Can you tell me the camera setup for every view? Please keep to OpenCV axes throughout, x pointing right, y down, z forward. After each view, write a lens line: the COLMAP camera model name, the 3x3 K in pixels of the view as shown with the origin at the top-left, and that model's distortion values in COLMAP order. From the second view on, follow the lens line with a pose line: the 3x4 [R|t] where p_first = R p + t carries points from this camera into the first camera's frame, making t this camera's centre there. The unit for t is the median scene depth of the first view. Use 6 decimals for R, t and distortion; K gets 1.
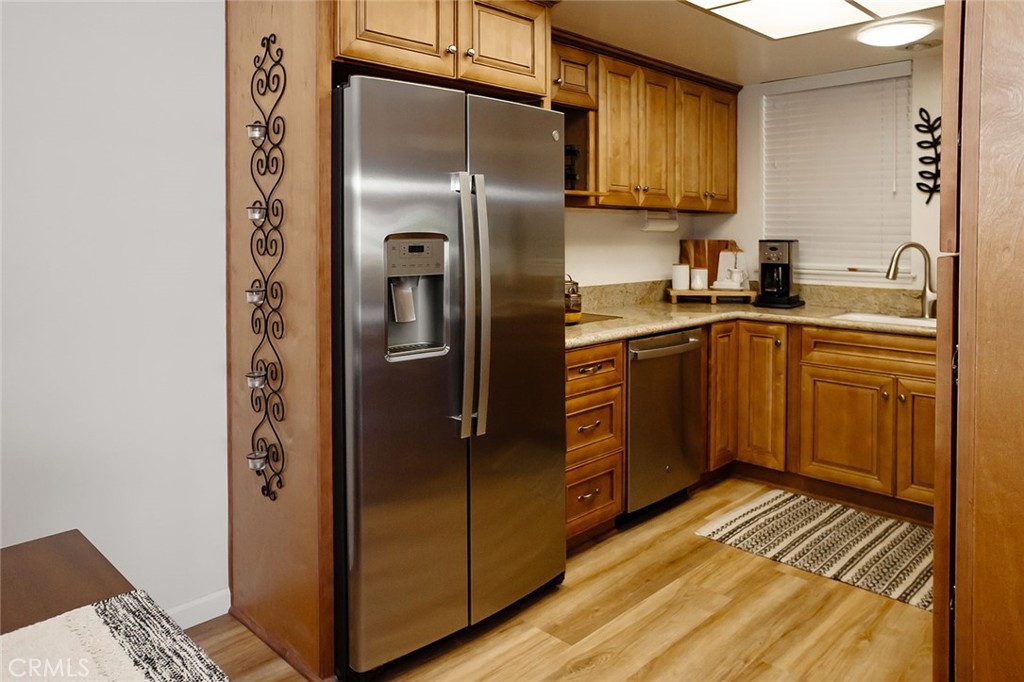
lens RADIAL K [[721.0, 0, 528.0], [0, 721.0, 236.7], [0, 0, 1]] dist [-0.006890, 0.000486]
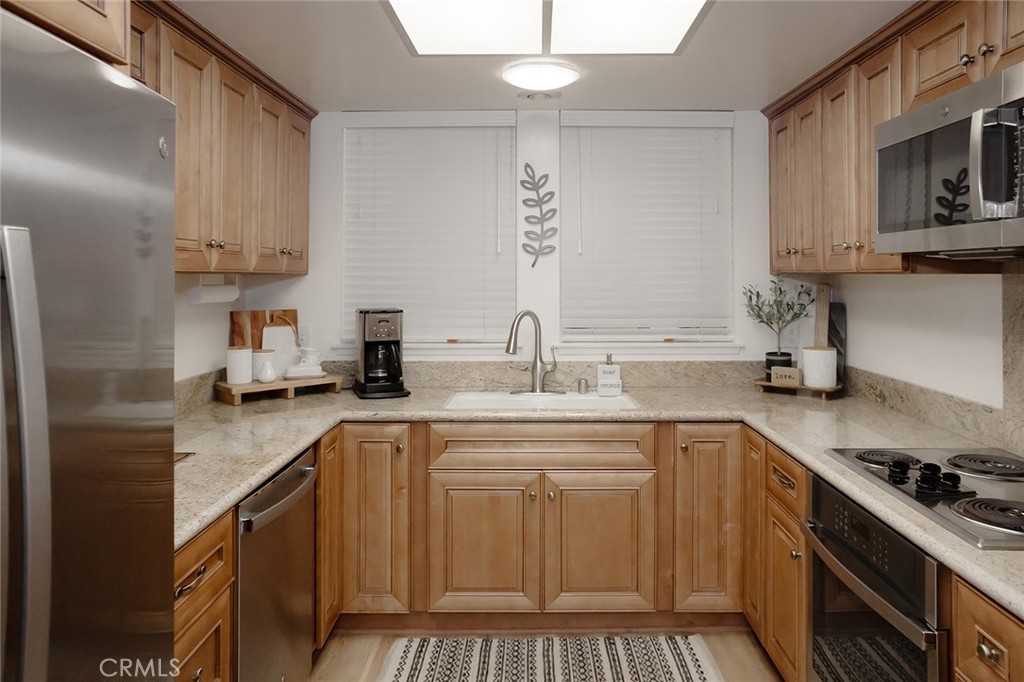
lens RADIAL K [[719.9, 0, 550.5], [0, 719.9, 250.6], [0, 0, 1]] dist [-0.038048, 0.001576]
pose [[0.710324, 0.017247, 0.703664, -0.078738], [0.007965, 0.999439, -0.032537, -0.036230], [-0.703830, 0.028717, 0.709787, 0.327218]]
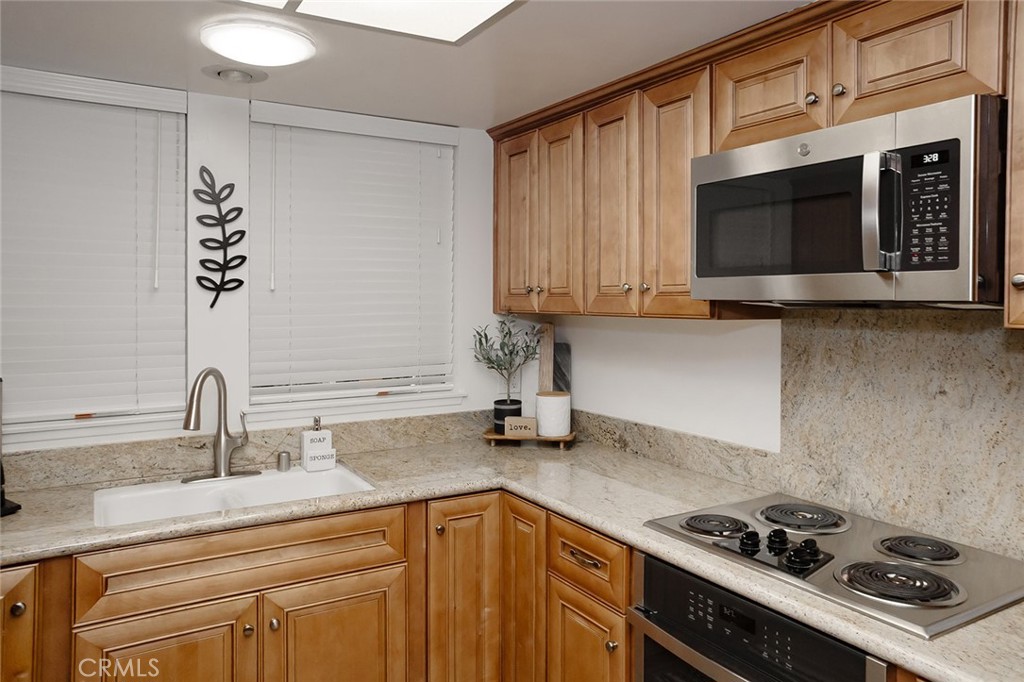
lens RADIAL K [[720.7, 0, 535.5], [0, 720.7, 292.4], [0, 0, 1]] dist [-0.076439, 0.082063]
pose [[0.244388, 0.001160, 0.969677, -0.025266], [0.008397, 0.999959, -0.003312, -0.055046], [-0.969641, 0.008952, 0.244368, 0.534601]]
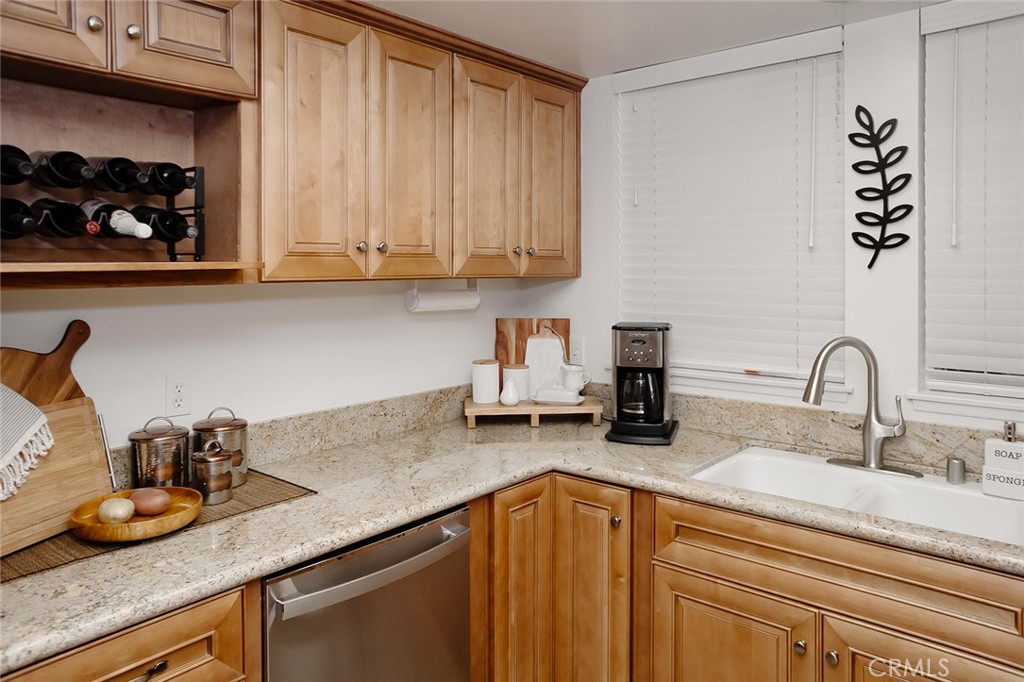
lens RADIAL K [[726.8, 0, 515.1], [0, 726.8, 267.4], [0, 0, 1]] dist [-0.006993, 0.002852]
pose [[0.997742, -0.008999, 0.066559, 0.226103], [0.009246, 0.999951, -0.003400, -0.046868], [-0.066525, 0.004007, 0.997777, 0.427840]]
